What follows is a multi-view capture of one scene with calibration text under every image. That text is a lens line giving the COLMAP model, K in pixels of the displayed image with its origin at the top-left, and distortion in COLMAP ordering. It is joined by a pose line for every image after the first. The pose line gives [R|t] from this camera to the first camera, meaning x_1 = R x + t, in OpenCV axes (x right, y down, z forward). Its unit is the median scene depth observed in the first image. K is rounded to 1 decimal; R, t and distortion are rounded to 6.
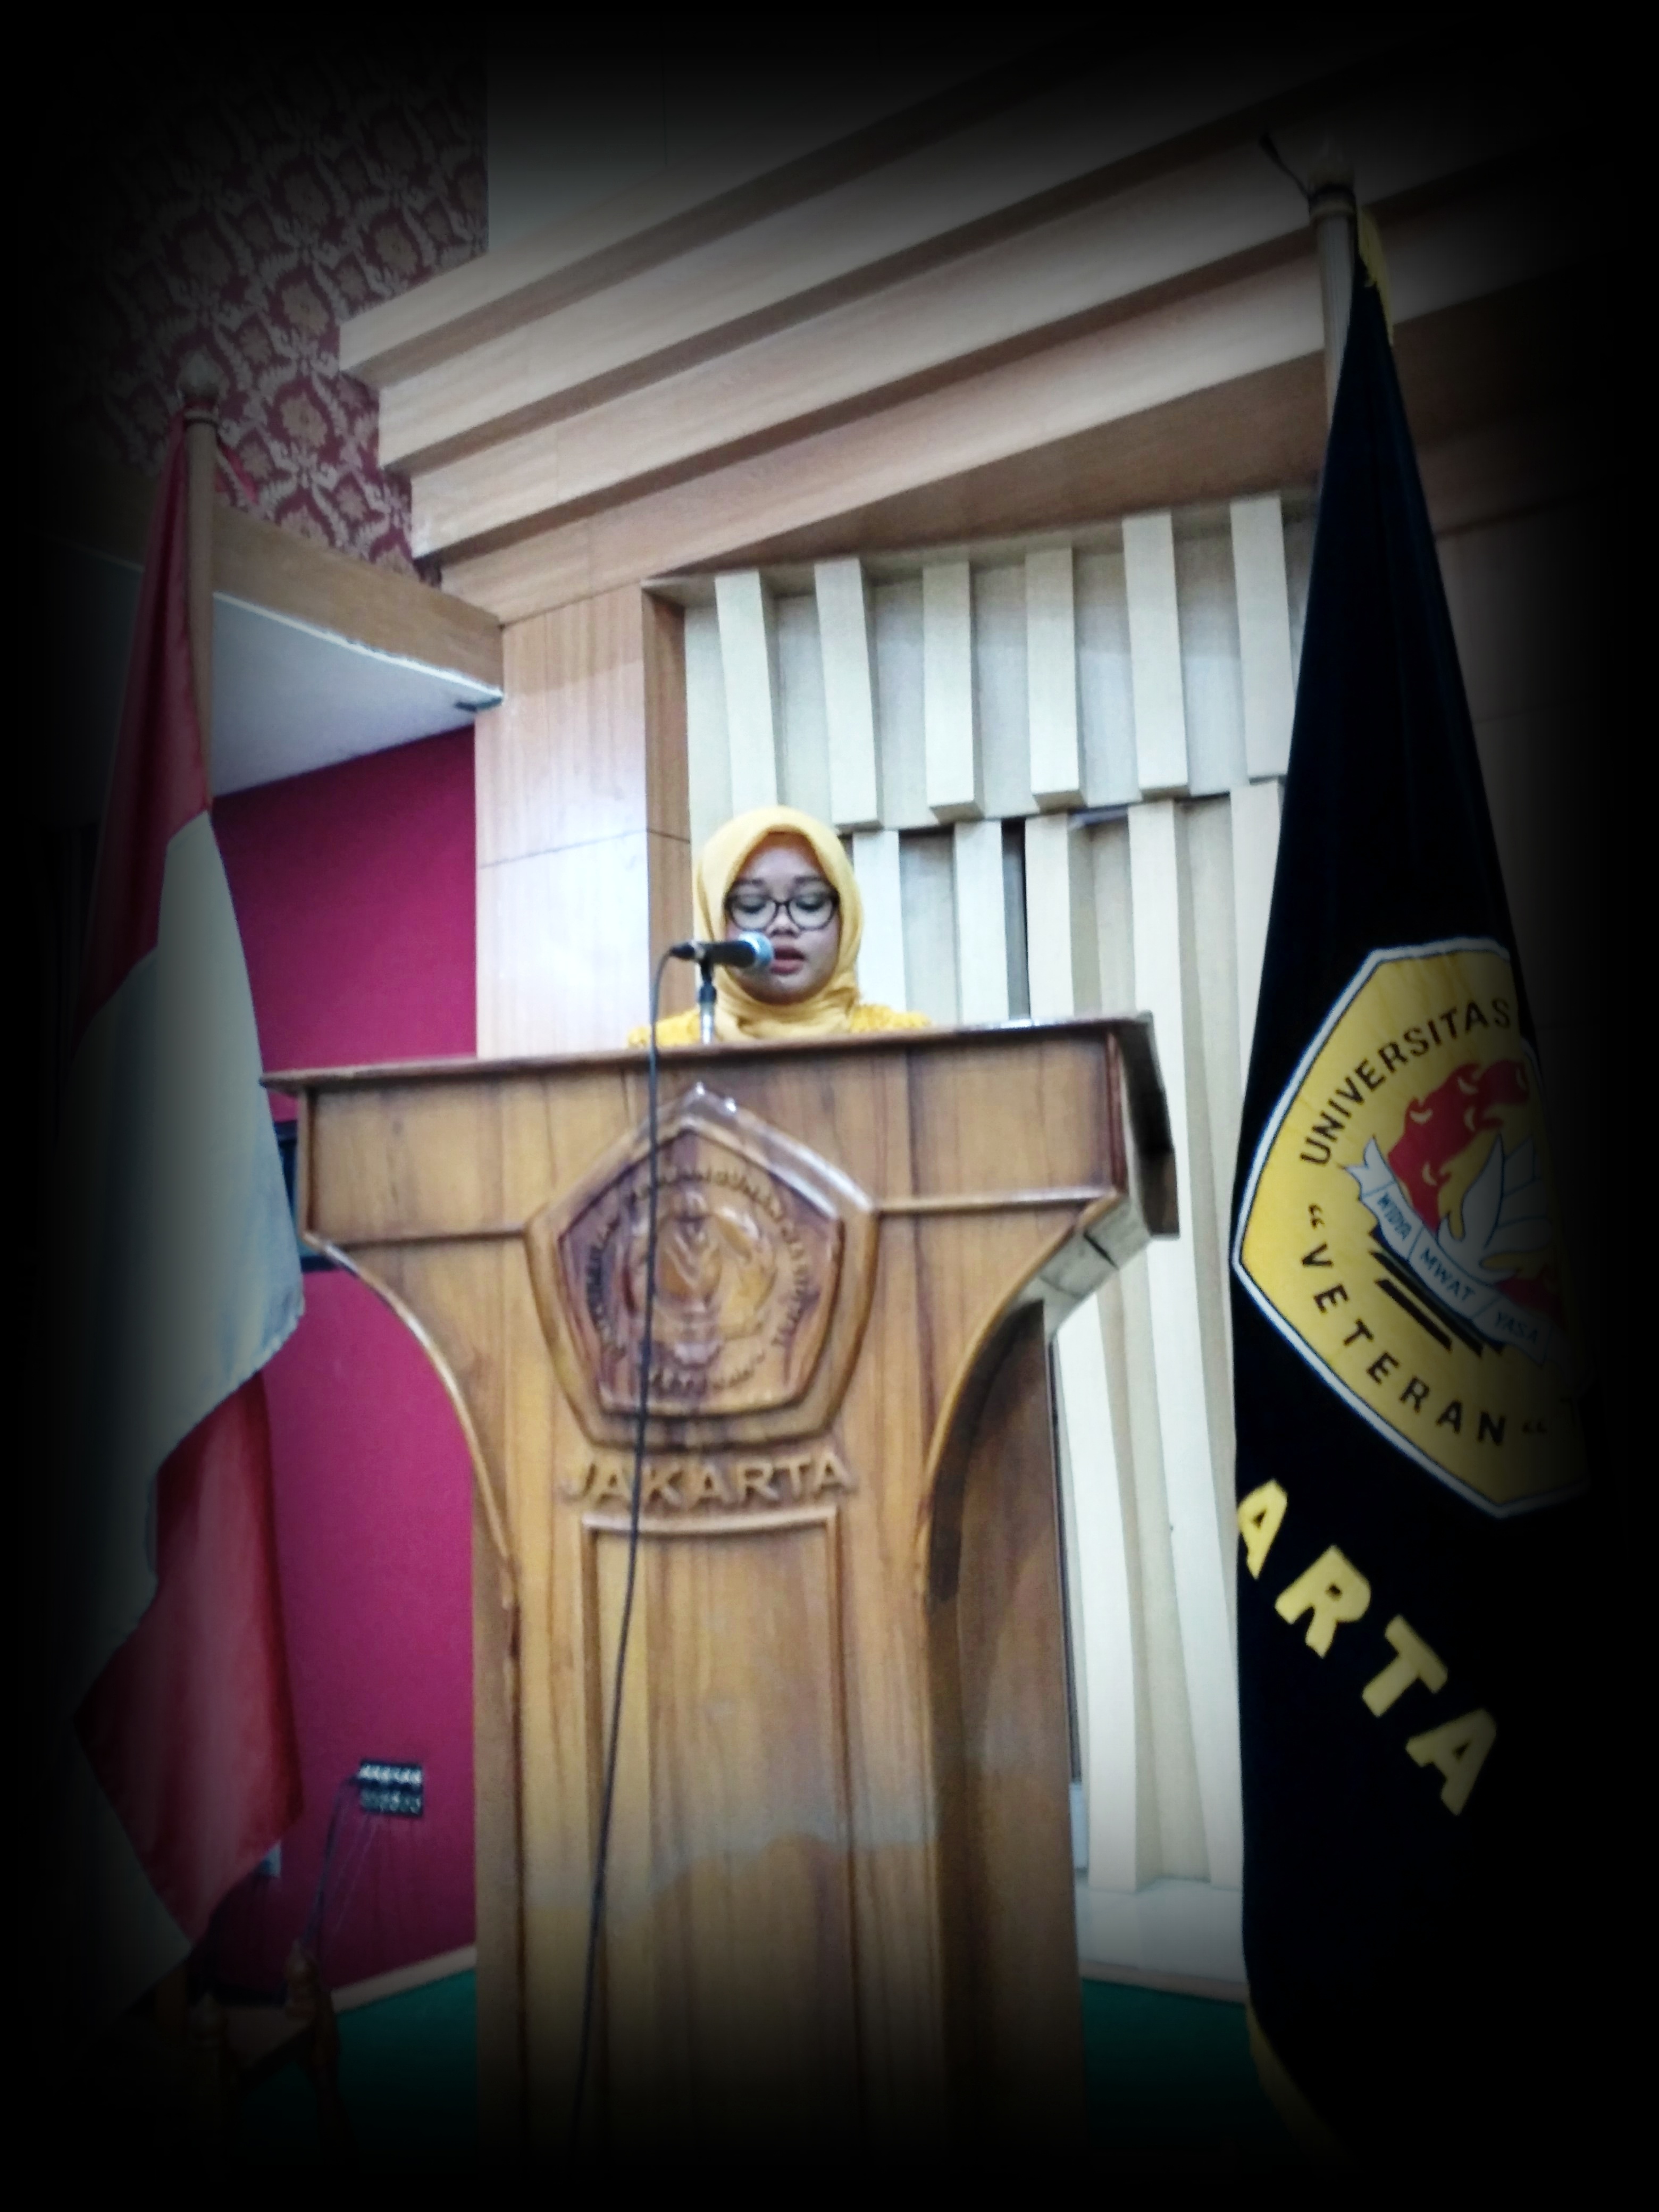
lens RADIAL K [[2068.0, 0, 835.3], [0, 2068.0, 1096.6], [0, 0, 1]] dist [0.102410, -0.255117]
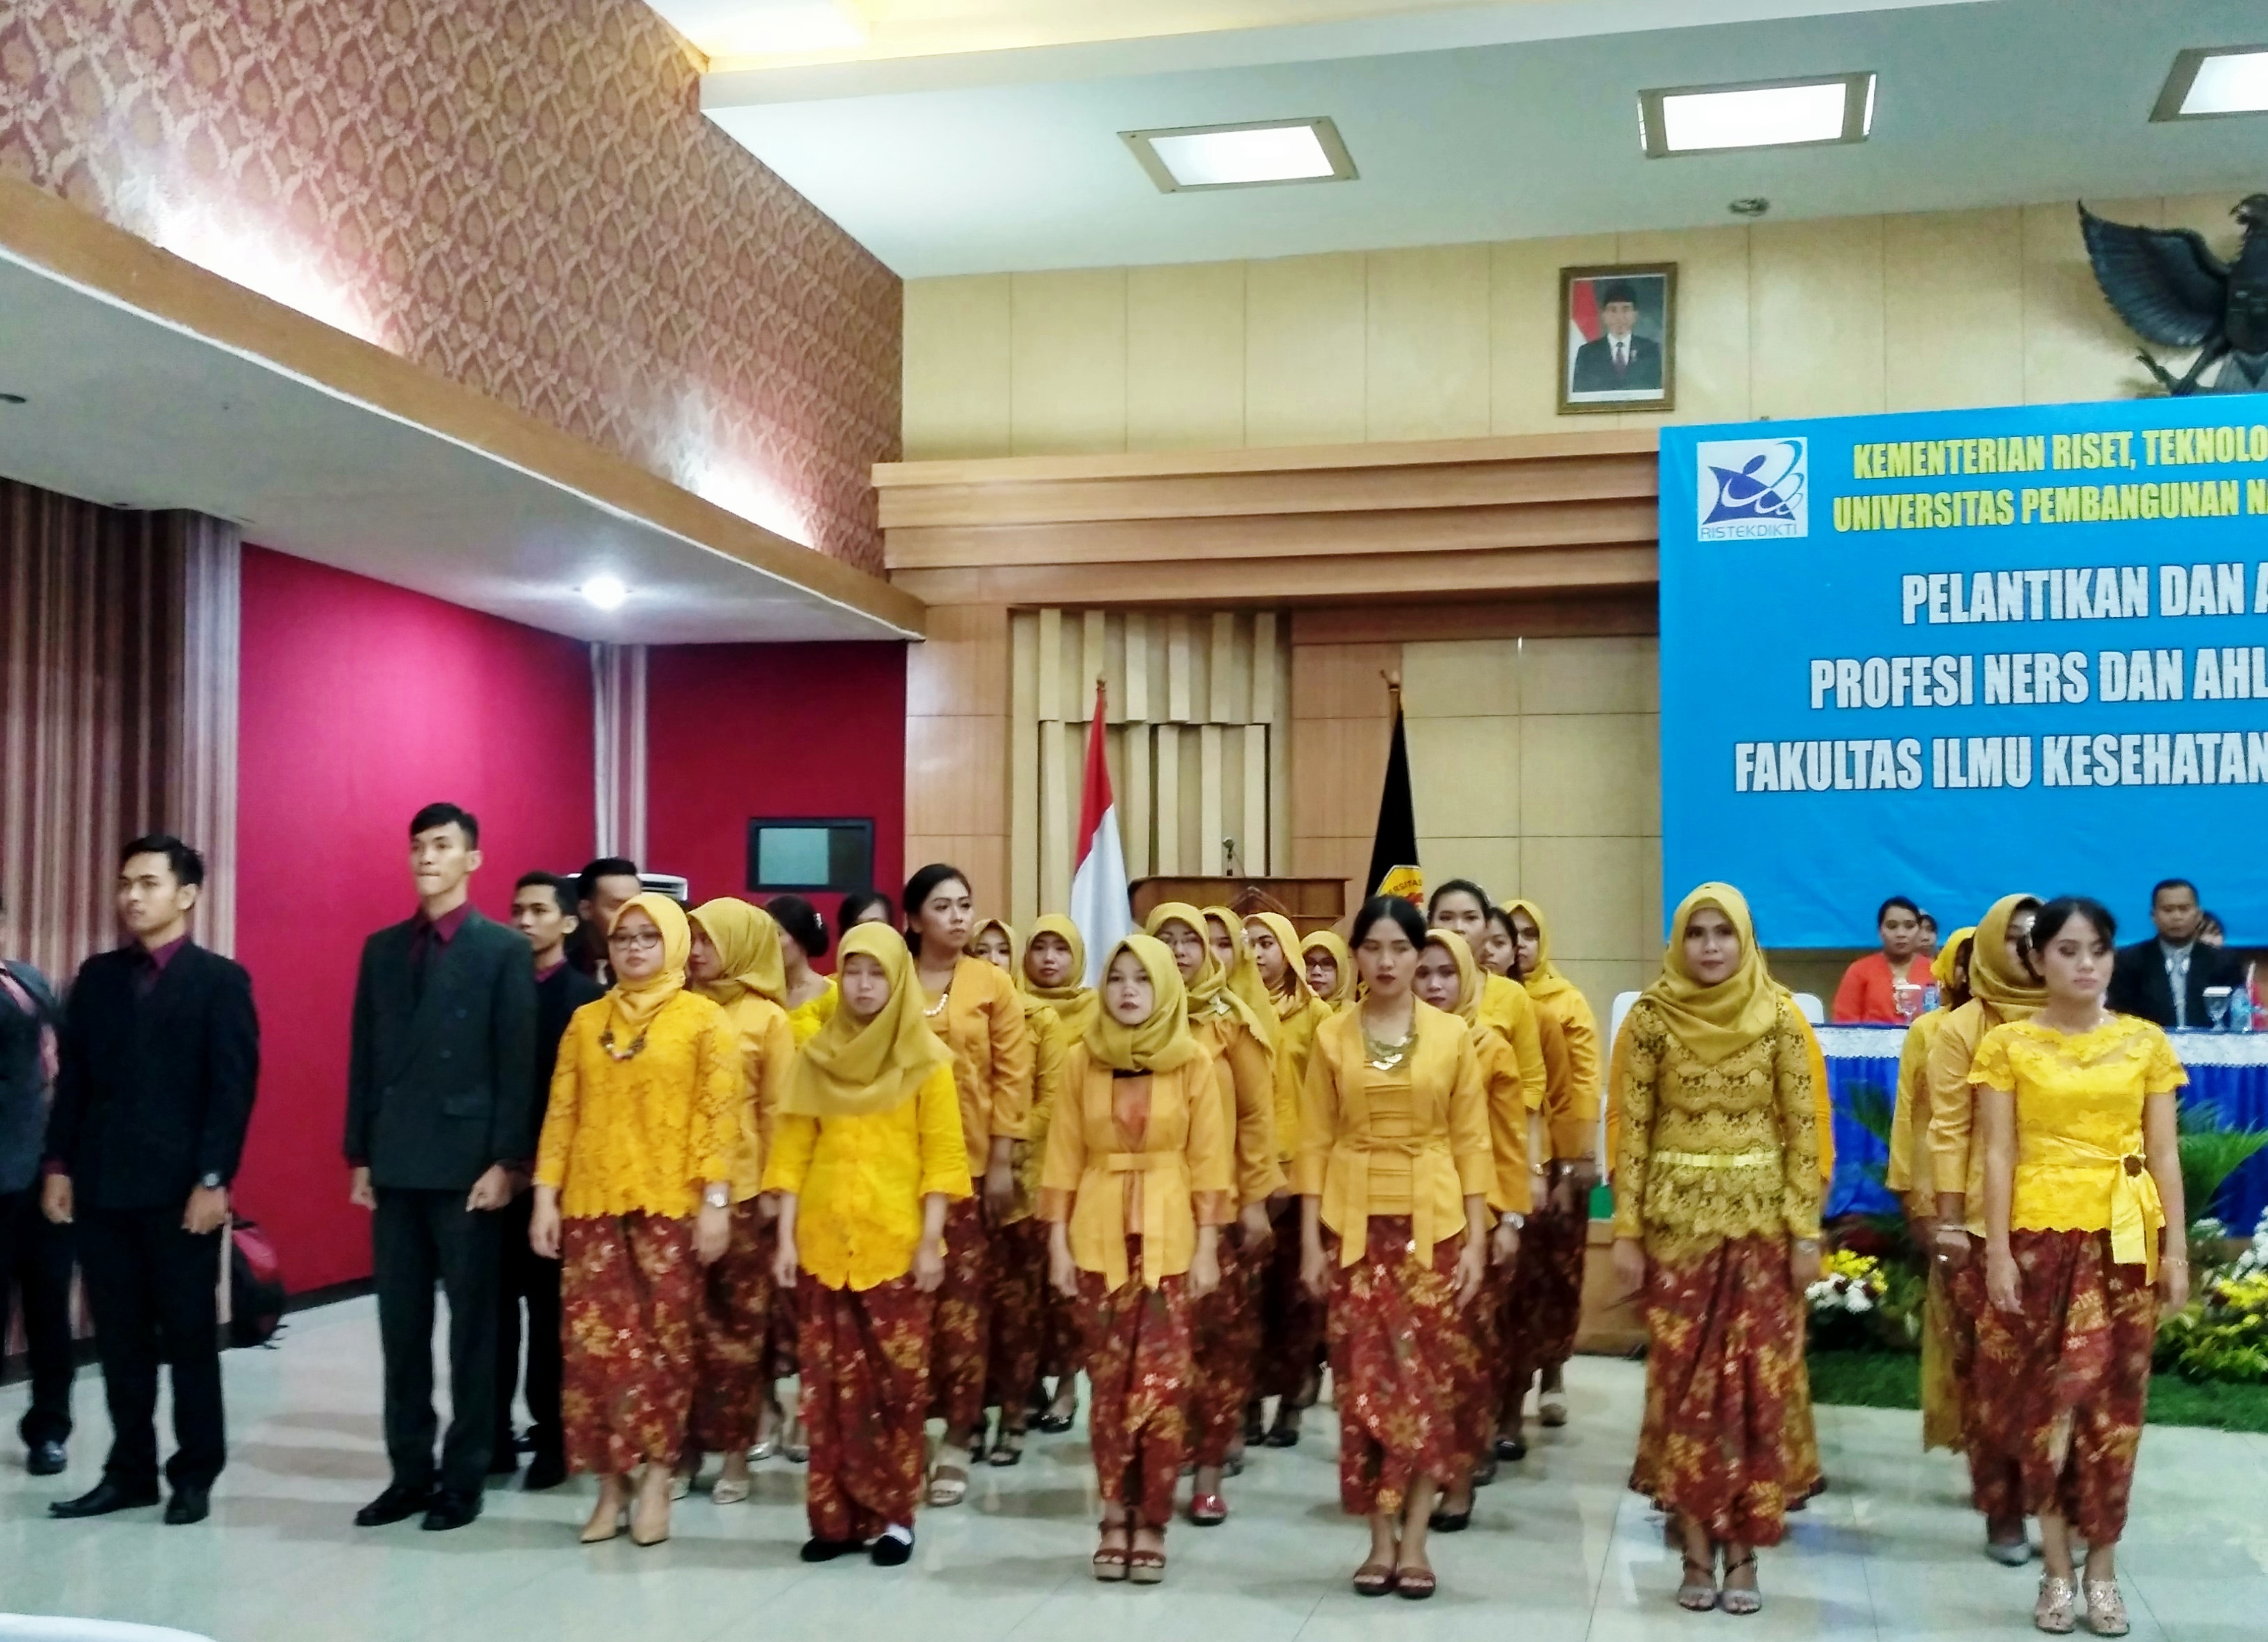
lens RADIAL K [[2632.3, 0, 1068.6], [0, 2632.3, 859.8], [0, 0, 1]] dist [0.064565, -0.135576]
pose [[0.935352, 0.056343, 0.349203, -2.439832], [-0.087233, 0.993483, 0.073363, -0.447585], [-0.342794, -0.099082, 0.934171, -4.175649]]
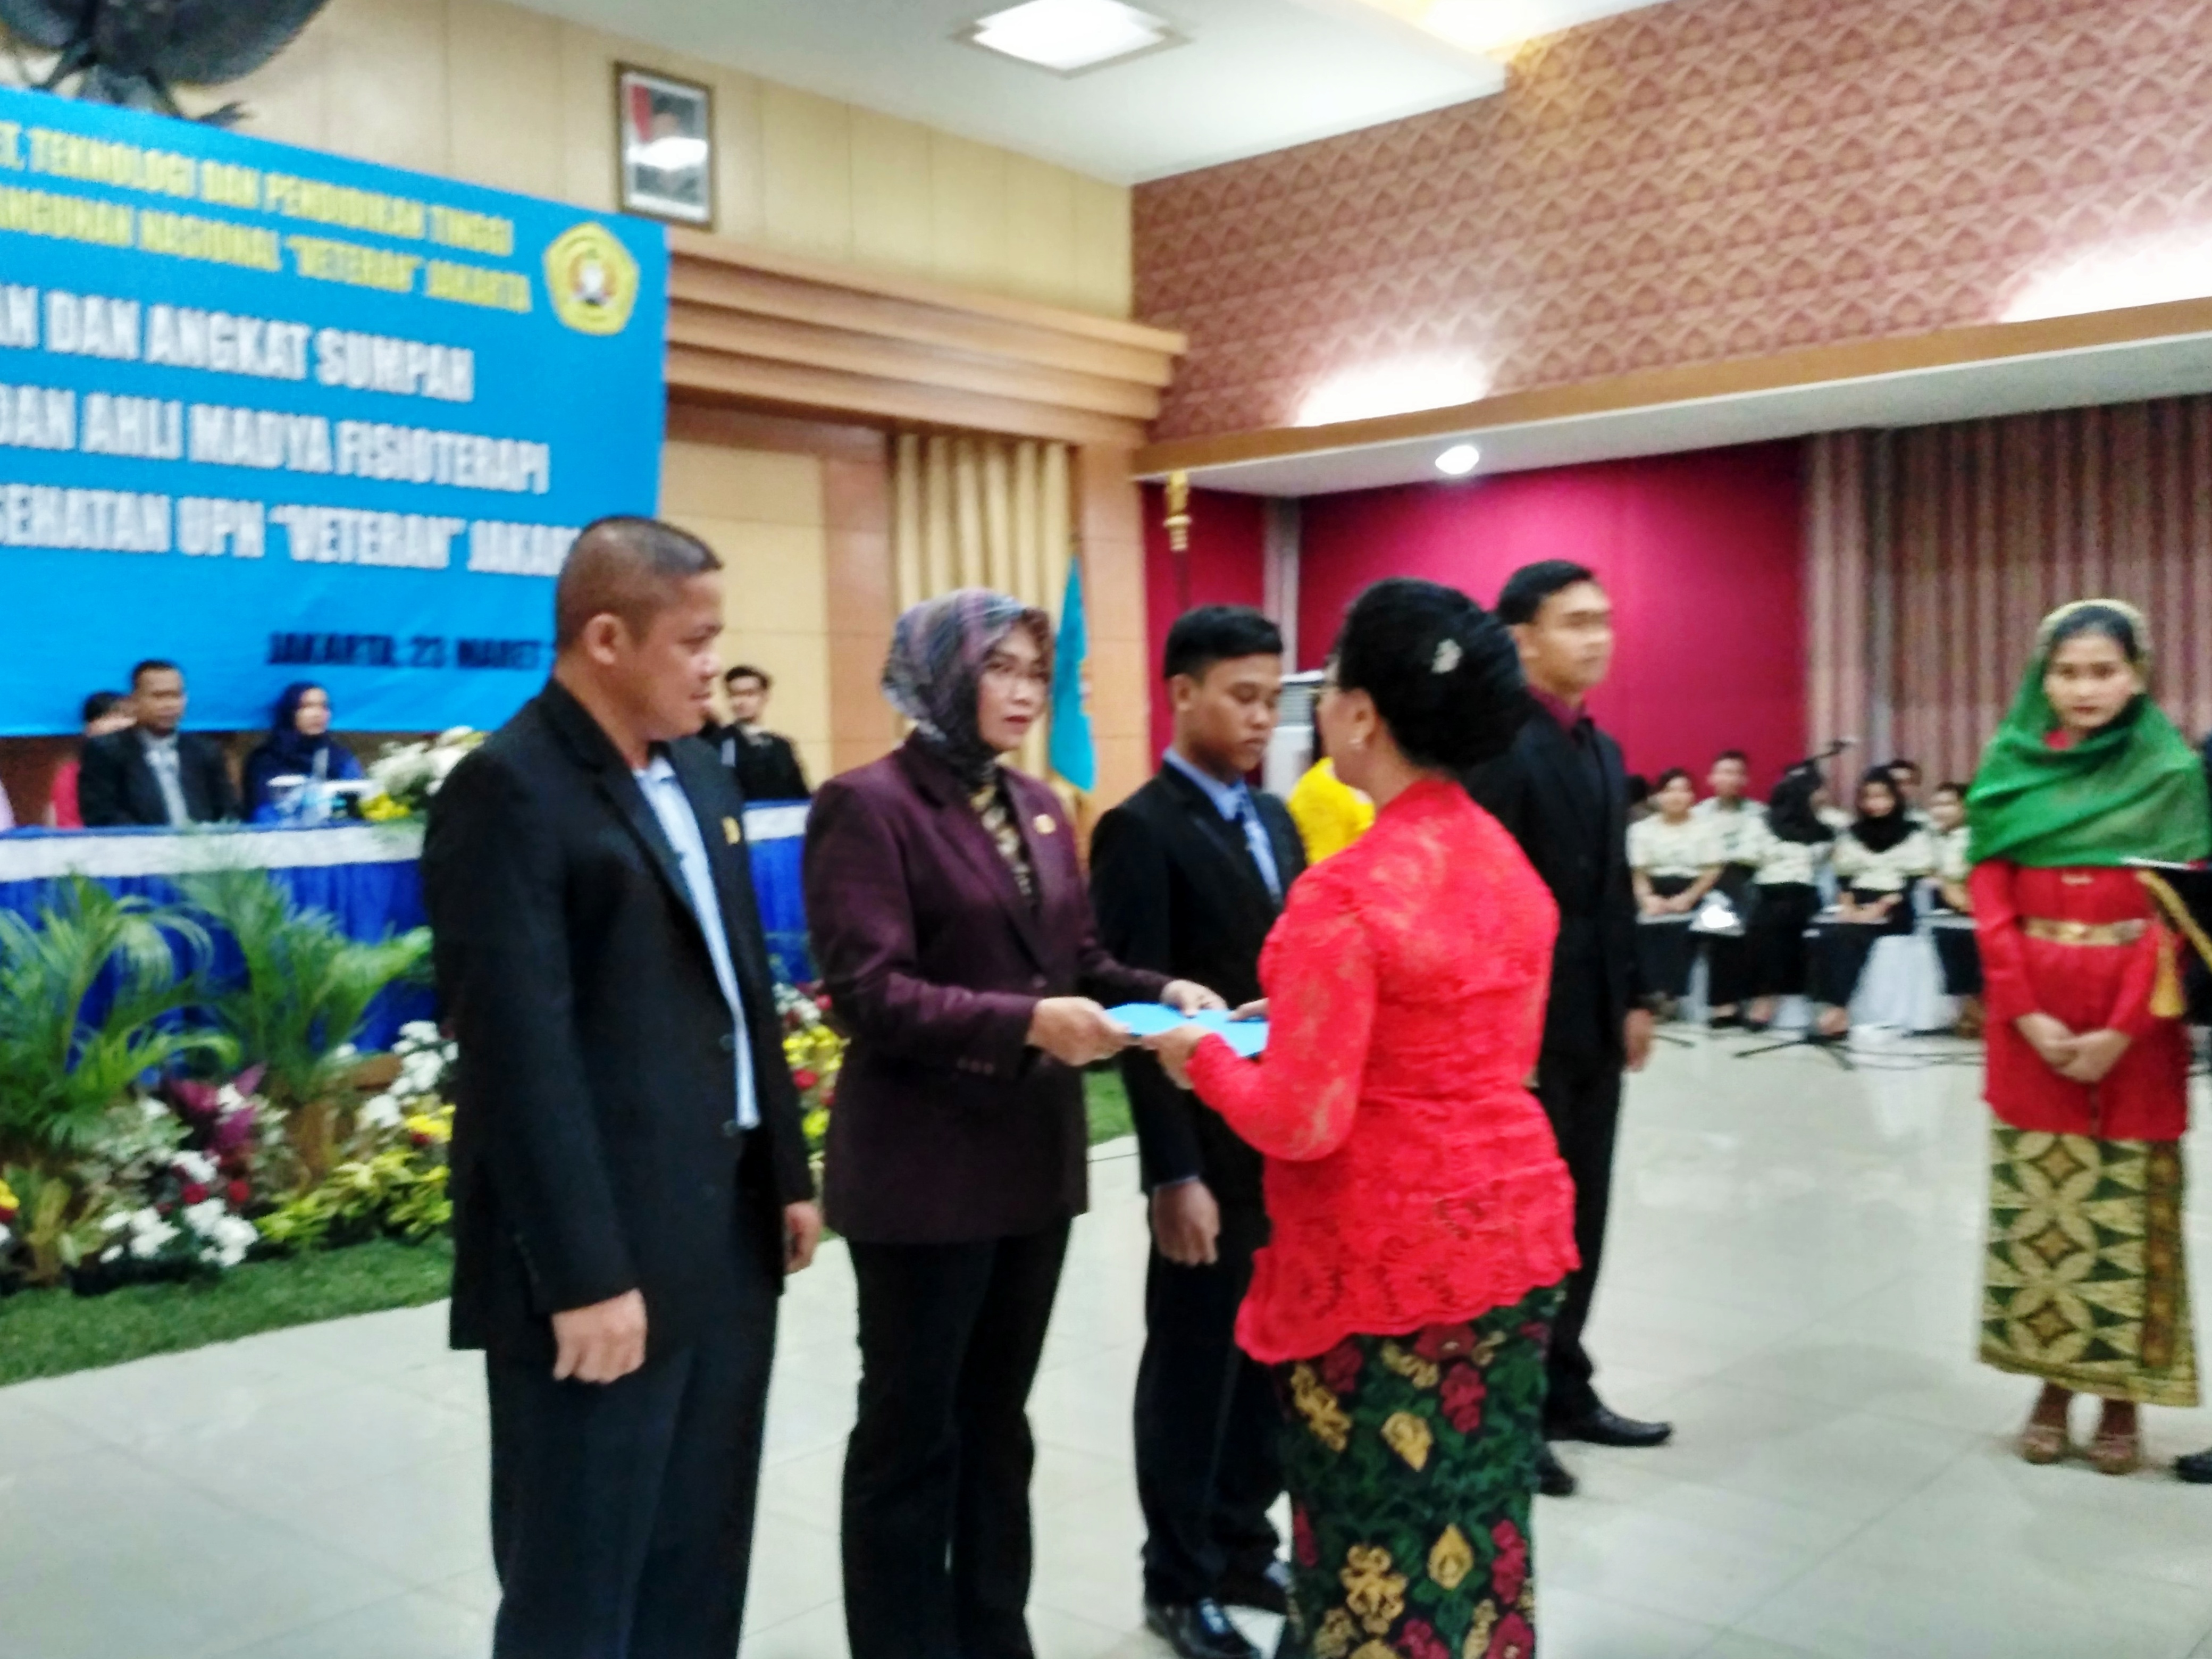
lens RADIAL K [[2136.2, 0, 1115.6], [0, 2136.2, 787.1], [0, 0, 1]] dist [0.083875, -0.218836]
pose [[0.104627, 0.022664, 0.994253, -1.968512], [-0.121062, 0.992596, -0.009887, -0.136536], [-0.987116, -0.119332, 0.106596, -1.947072]]
